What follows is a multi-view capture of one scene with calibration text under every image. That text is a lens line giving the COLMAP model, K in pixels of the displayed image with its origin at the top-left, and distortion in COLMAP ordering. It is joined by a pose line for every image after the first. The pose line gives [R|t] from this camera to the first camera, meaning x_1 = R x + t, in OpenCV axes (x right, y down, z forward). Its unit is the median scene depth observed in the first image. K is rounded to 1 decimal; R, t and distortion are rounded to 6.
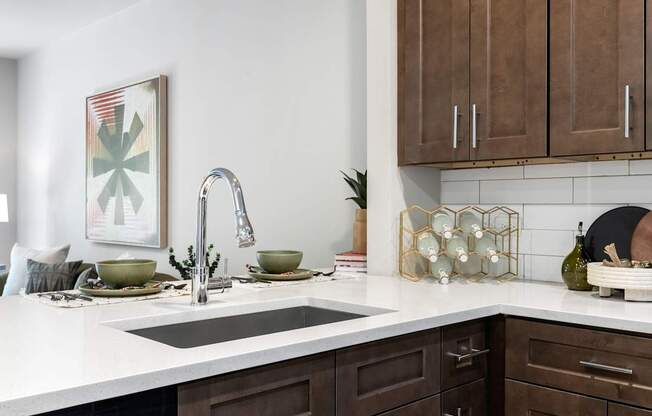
lens RADIAL K [[637.7, 0, 326.0], [0, 637.7, 208.0], [0, 0, 1]] dist [-0.015162, -0.010115]
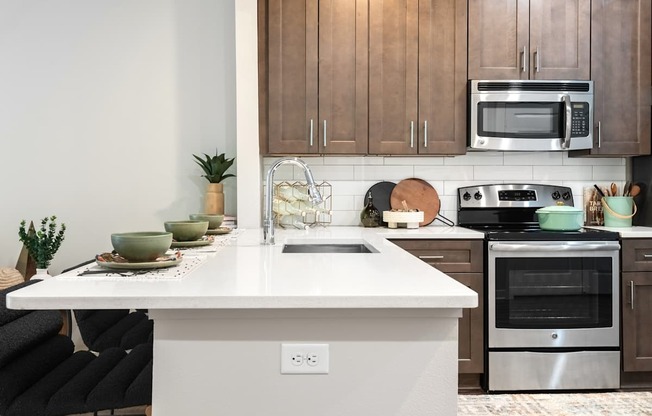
lens RADIAL K [[637.7, 0, 326.0], [0, 637.7, 208.0], [0, 0, 1]] dist [-0.015162, -0.010115]
pose [[0.657131, -0.030611, 0.753154, -1.058987], [0.002116, 0.999246, 0.038767, 0.002433], [-0.753773, -0.023882, 0.656701, -0.111142]]
